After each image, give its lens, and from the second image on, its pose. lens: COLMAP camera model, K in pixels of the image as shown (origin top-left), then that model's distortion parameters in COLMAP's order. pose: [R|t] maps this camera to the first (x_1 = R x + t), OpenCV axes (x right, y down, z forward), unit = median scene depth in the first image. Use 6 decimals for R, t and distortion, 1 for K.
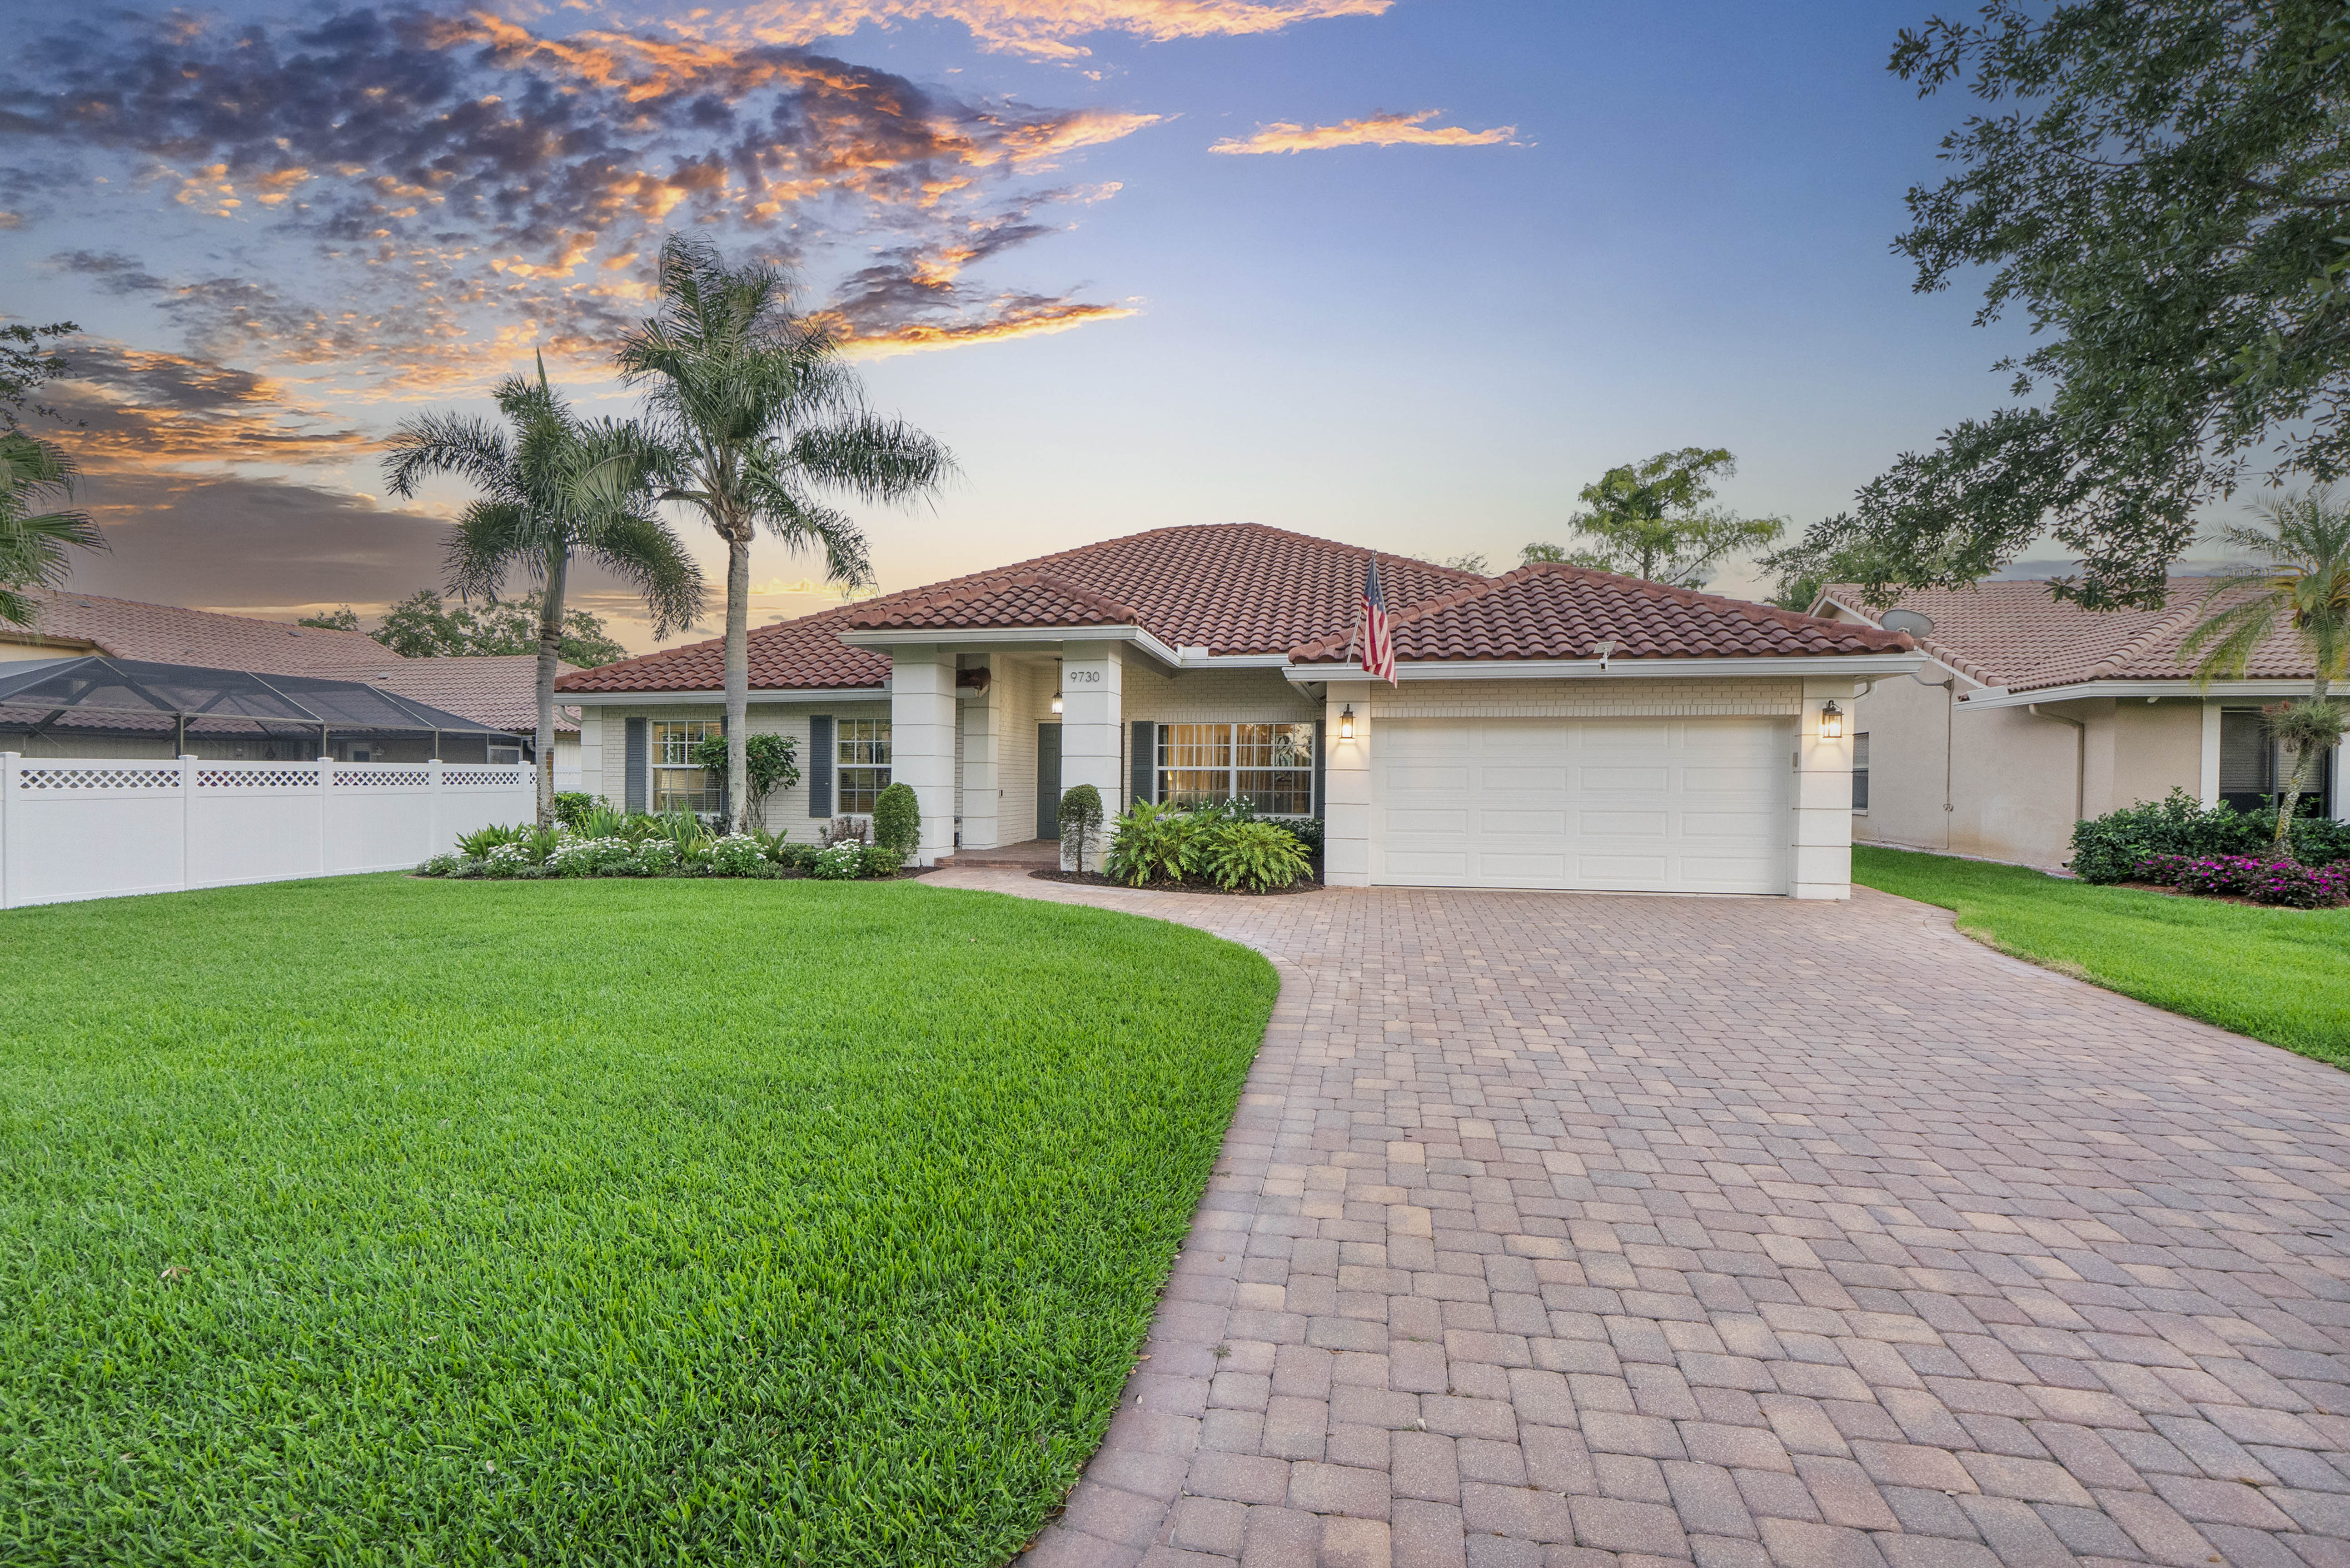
lens RADIAL K [[1055.4, 0, 1175.5], [0, 1055.4, 790.9], [0, 0, 1]] dist [-0.002153, -0.000867]
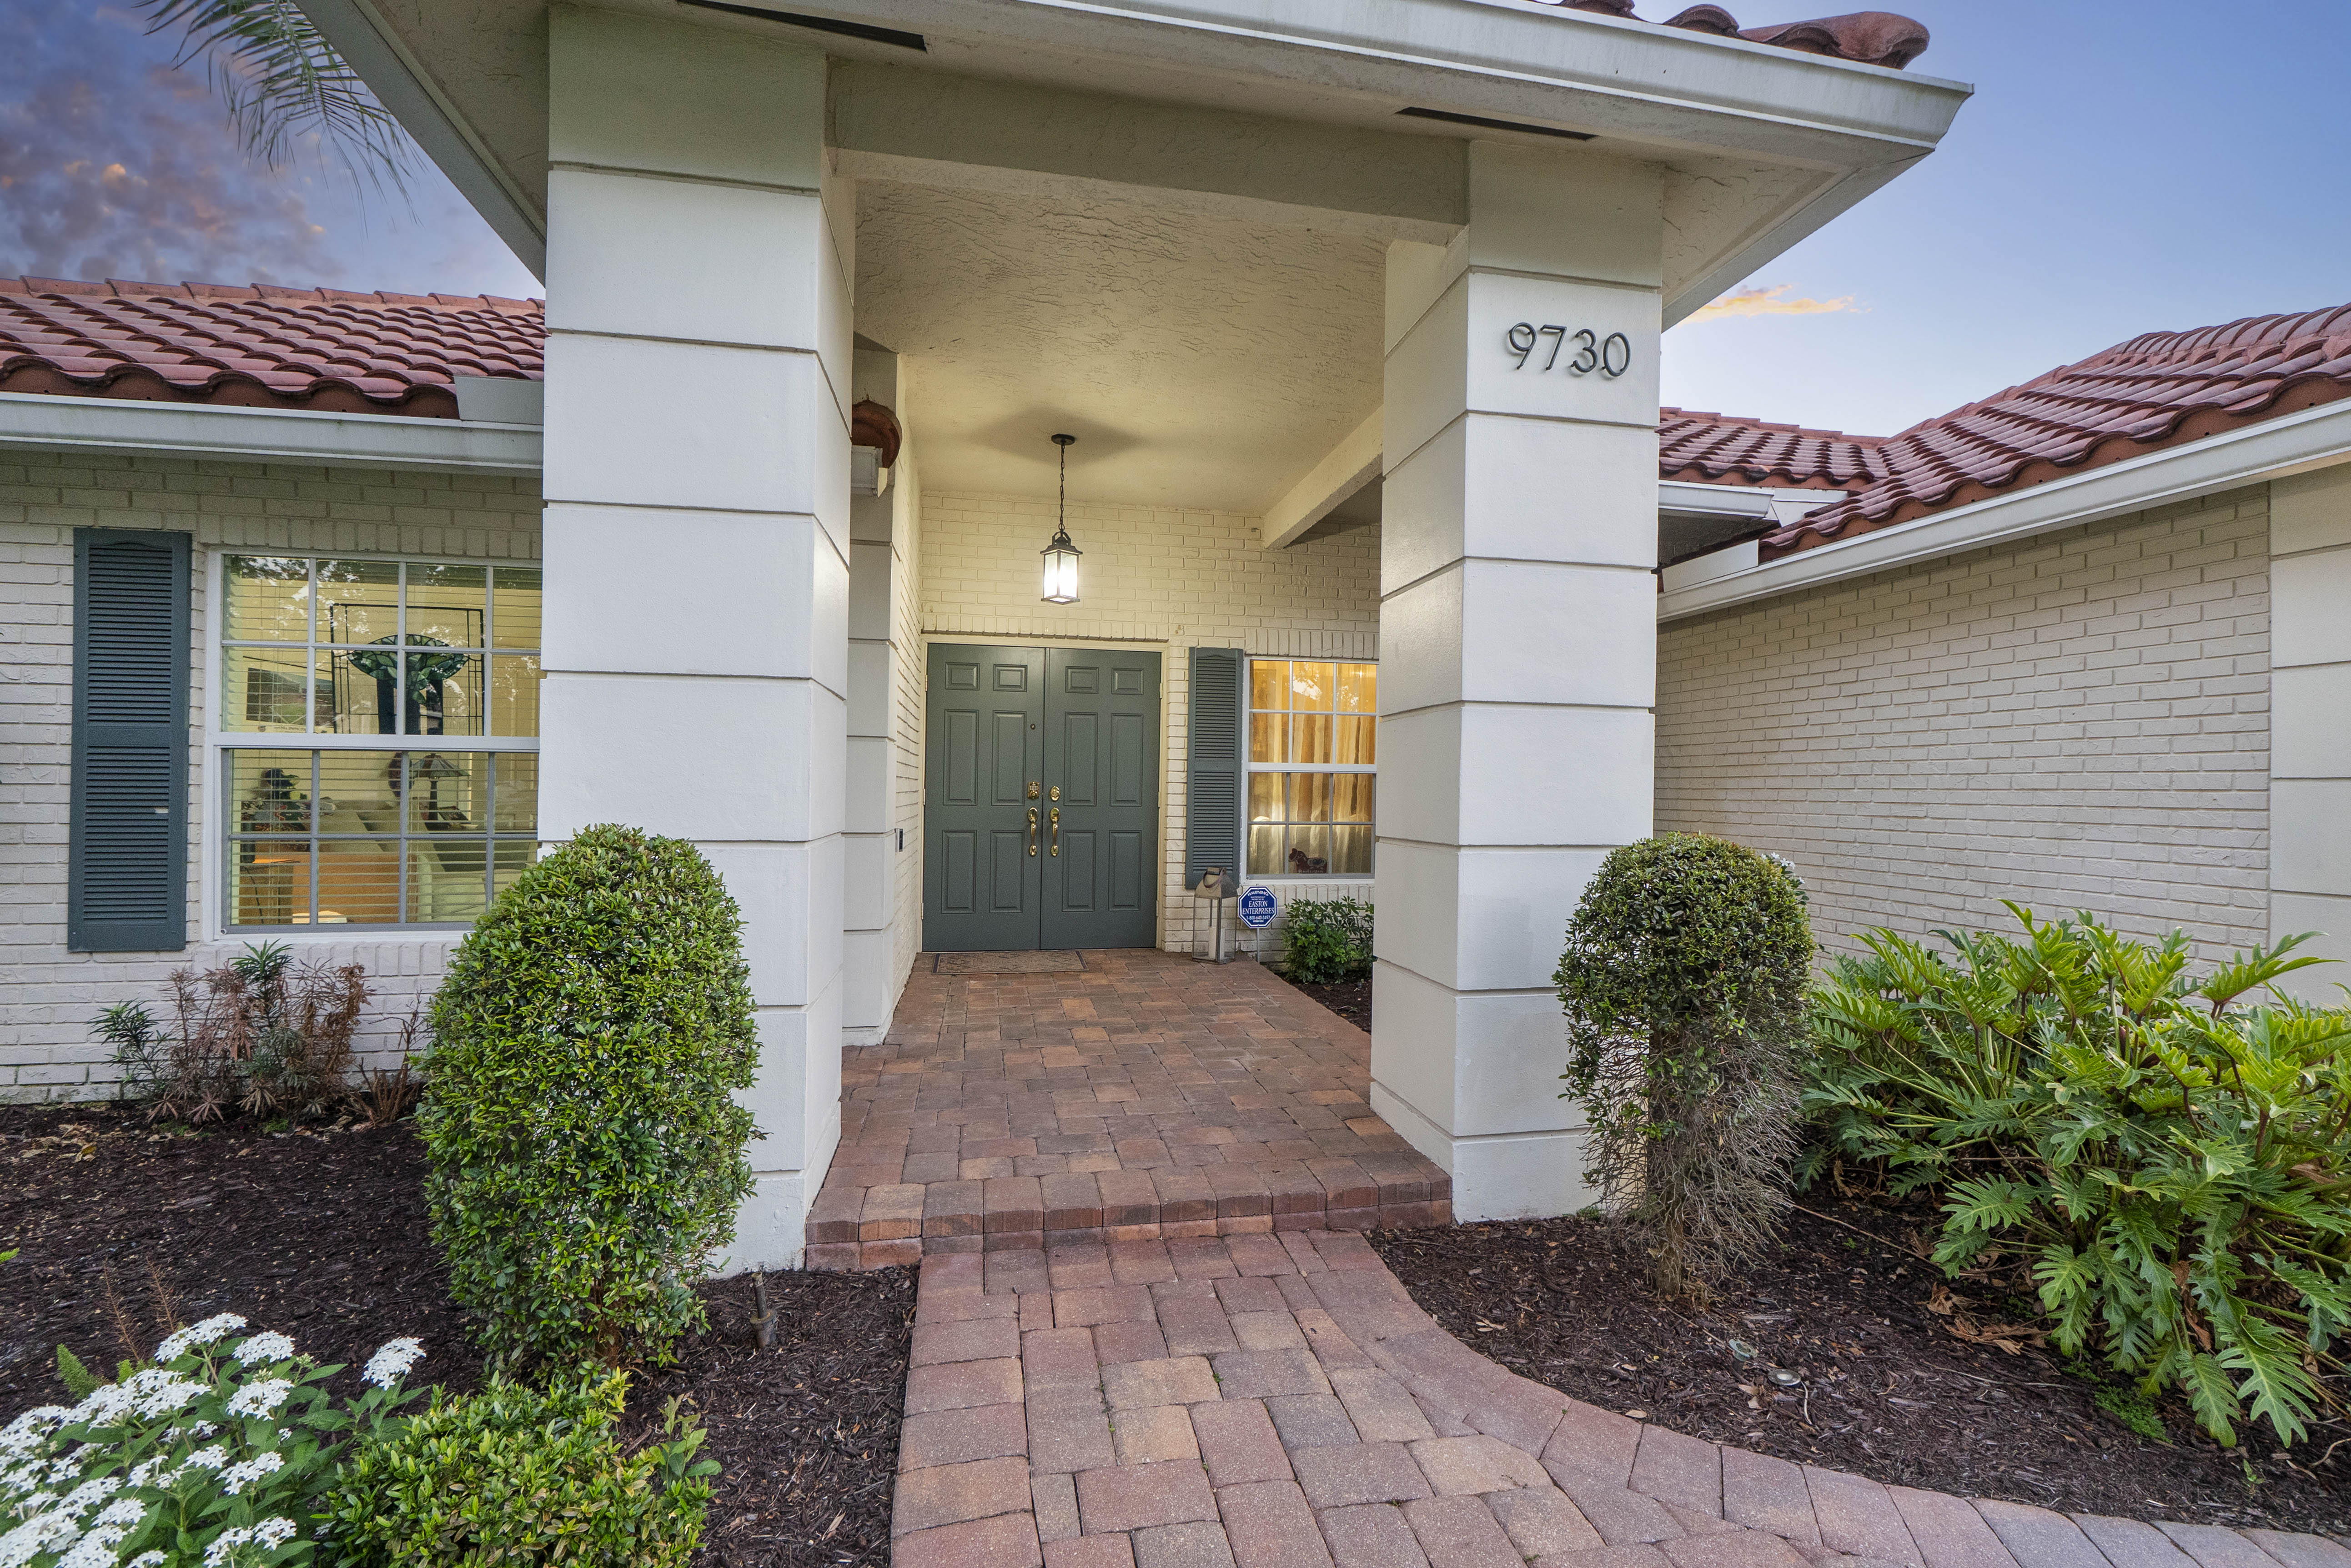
lens RADIAL K [[1001.4, 0, 1172.1], [0, 1001.4, 803.2], [0, 0, 1]] dist [-0.001494, 0.000010]
pose [[0.921070, -0.000882, 0.389397, -0.241658], [-0.002314, 0.999967, 0.007739, -0.013040], [-0.389391, -0.008029, 0.921038, 0.820380]]
